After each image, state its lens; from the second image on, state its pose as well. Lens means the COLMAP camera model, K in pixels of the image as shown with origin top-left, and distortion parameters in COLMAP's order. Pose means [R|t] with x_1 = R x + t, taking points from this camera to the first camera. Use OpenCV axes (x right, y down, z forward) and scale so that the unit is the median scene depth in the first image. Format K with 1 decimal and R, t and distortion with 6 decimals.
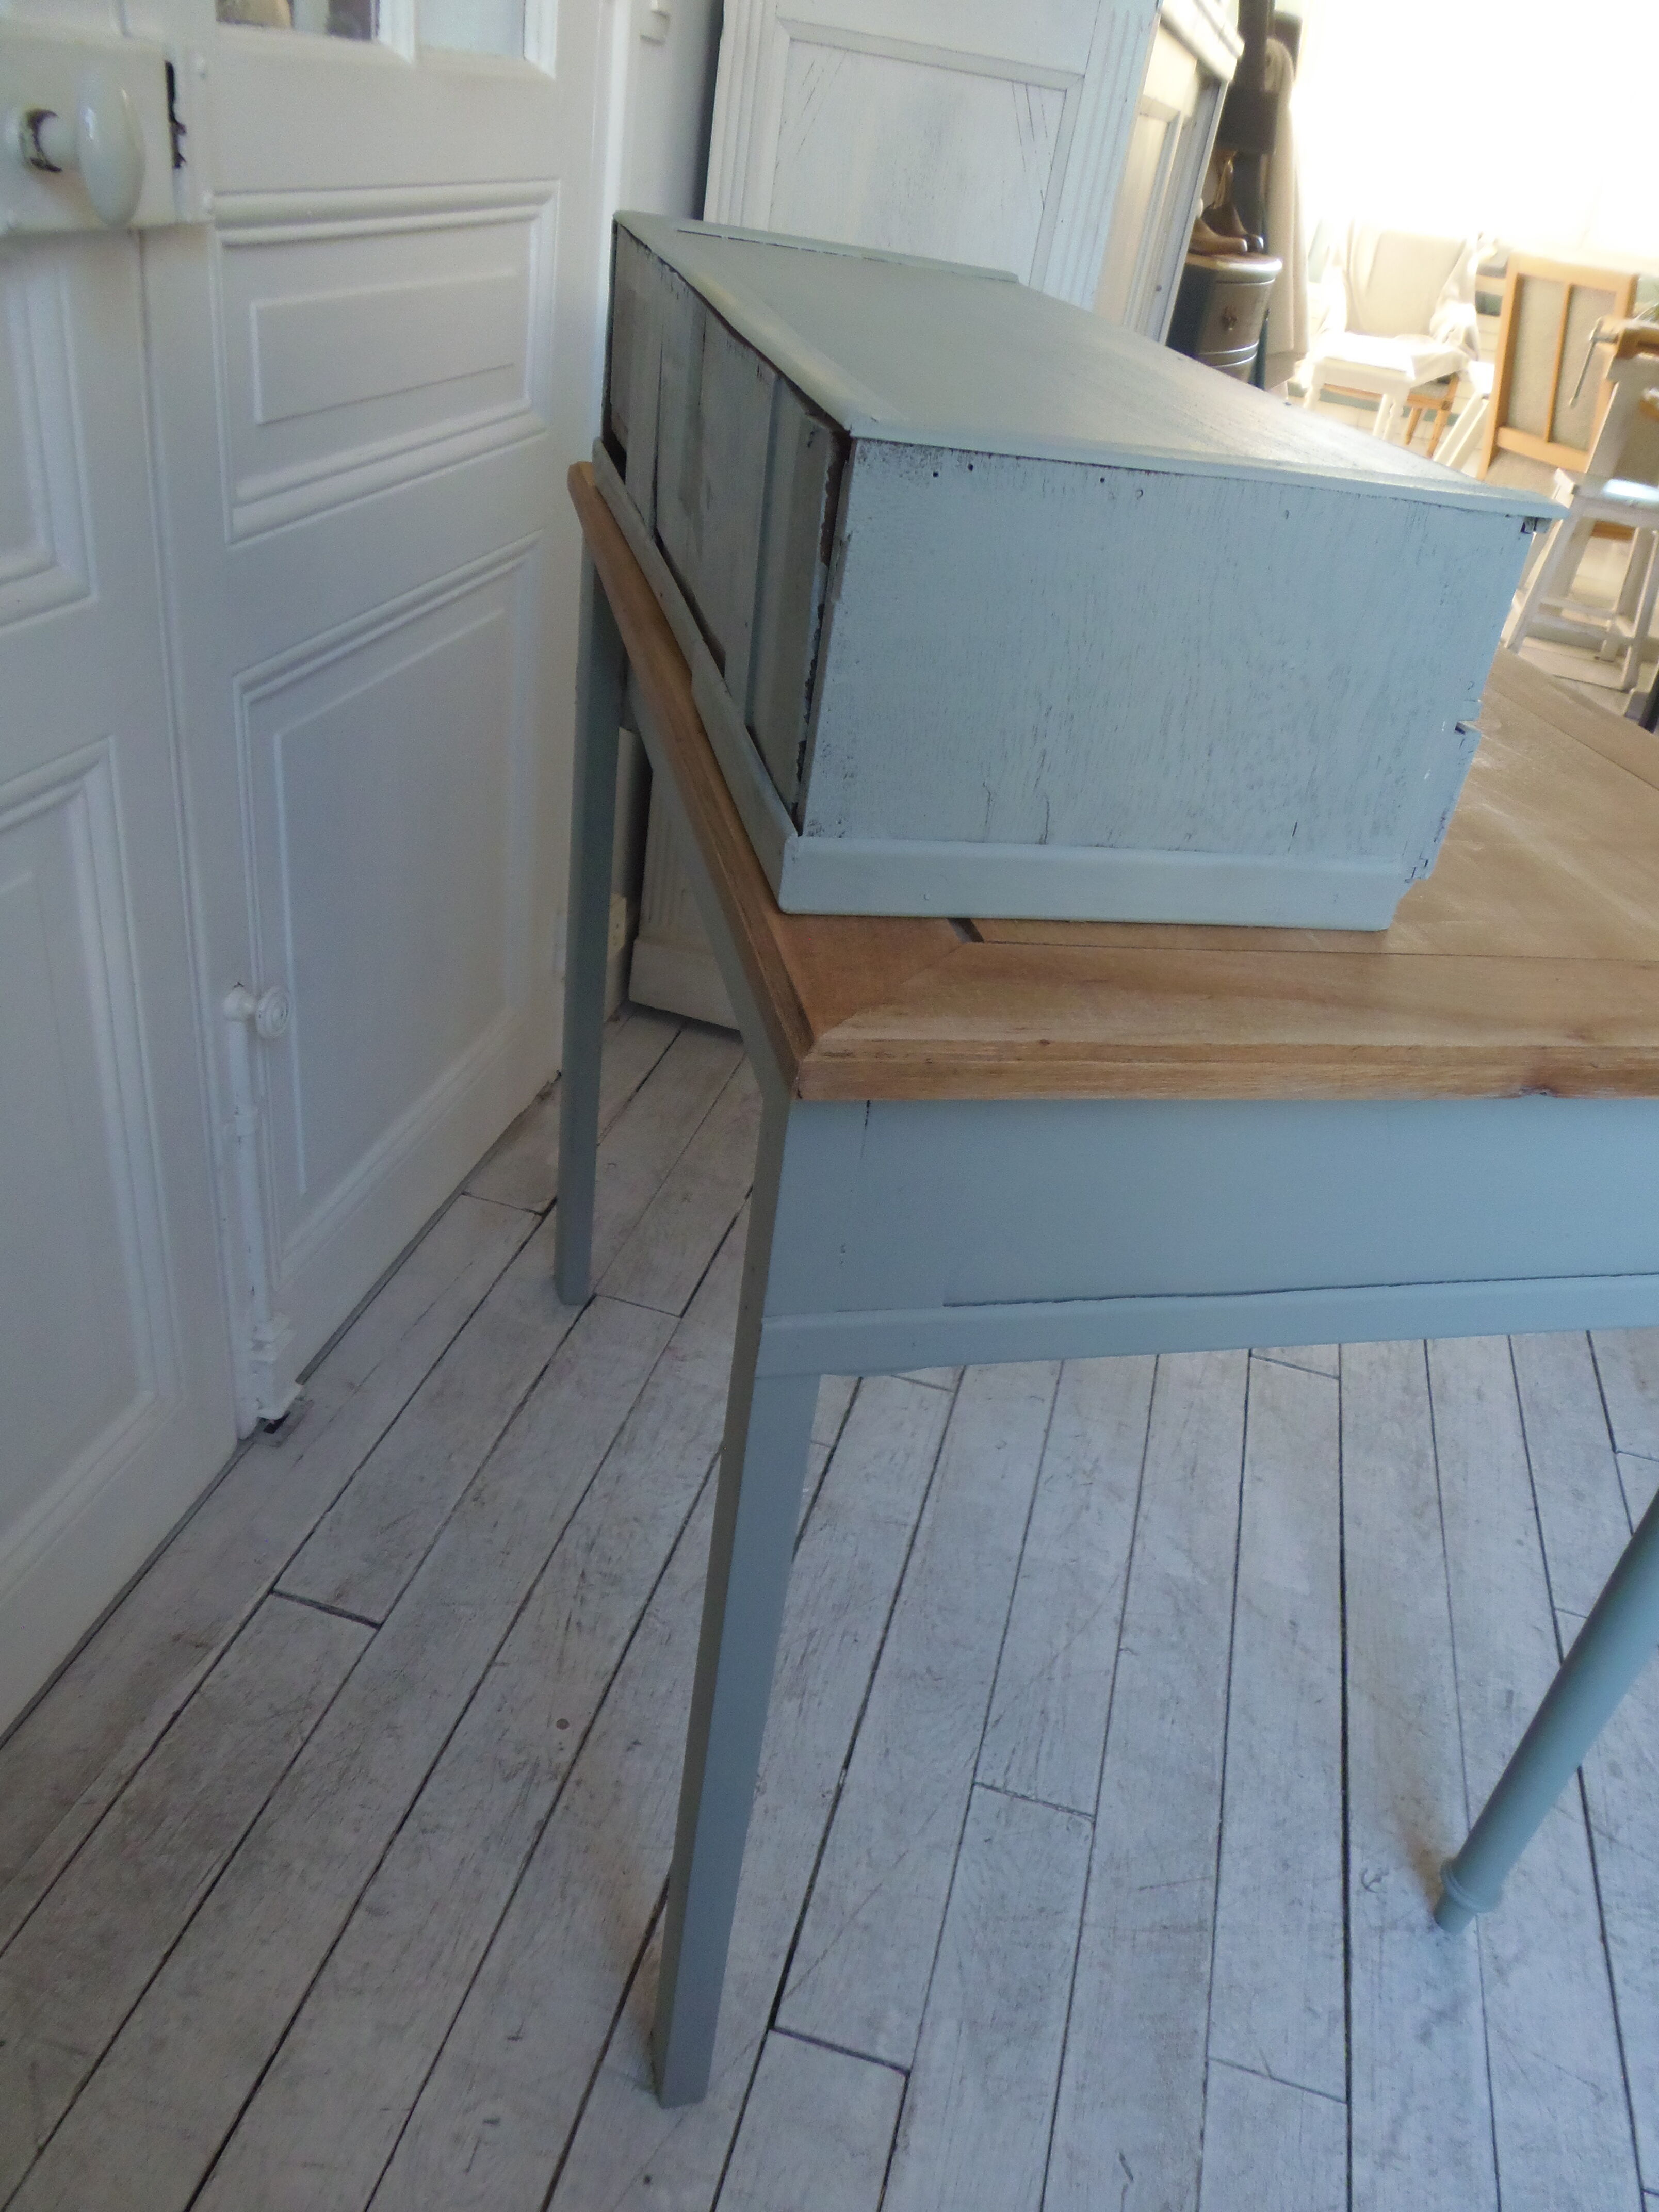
lens RADIAL K [[1606.7, 0, 857.4], [0, 1606.7, 1133.4], [0, 0, 1]] dist [-0.016788, -0.001029]
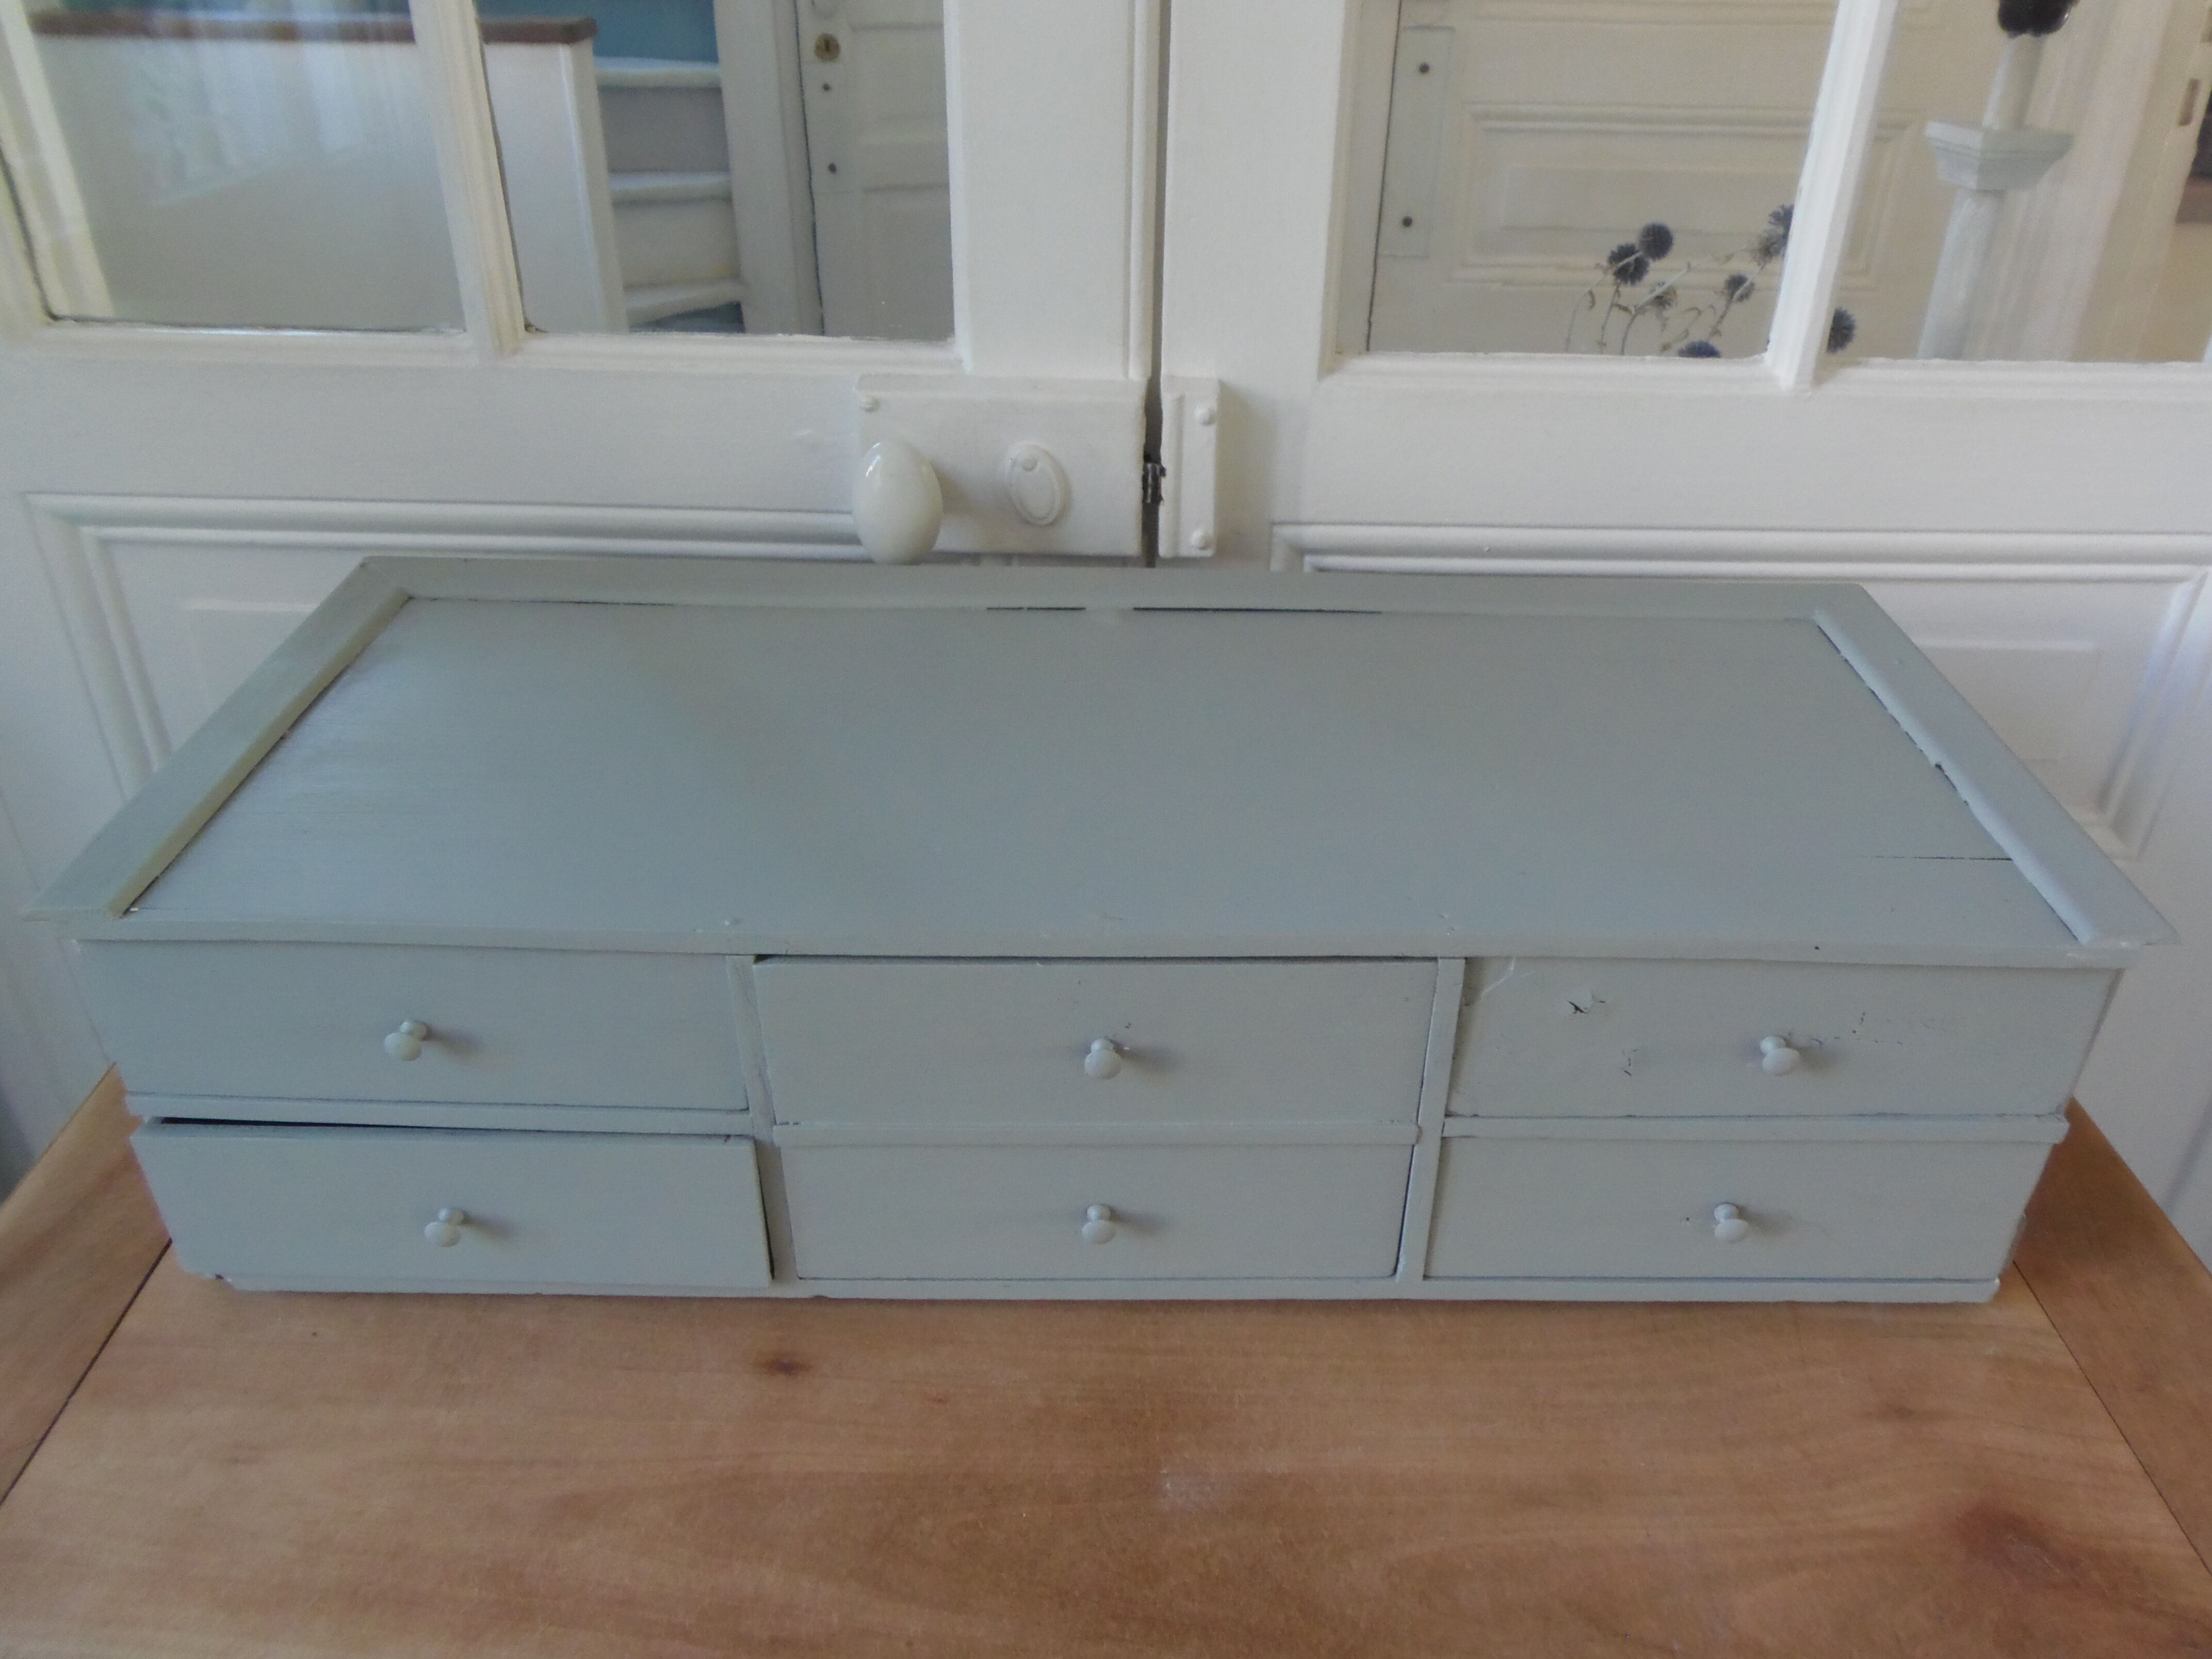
lens RADIAL K [[1606.7, 0, 1122.9], [0, 1606.7, 794.1], [0, 0, 1]] dist [-0.016788, -0.001029]
pose [[0.225049, 0.365916, -0.903027, 0.355196], [-0.517082, 0.830376, 0.207611, -0.477024], [0.825820, 0.420216, 0.376084, 0.511134]]
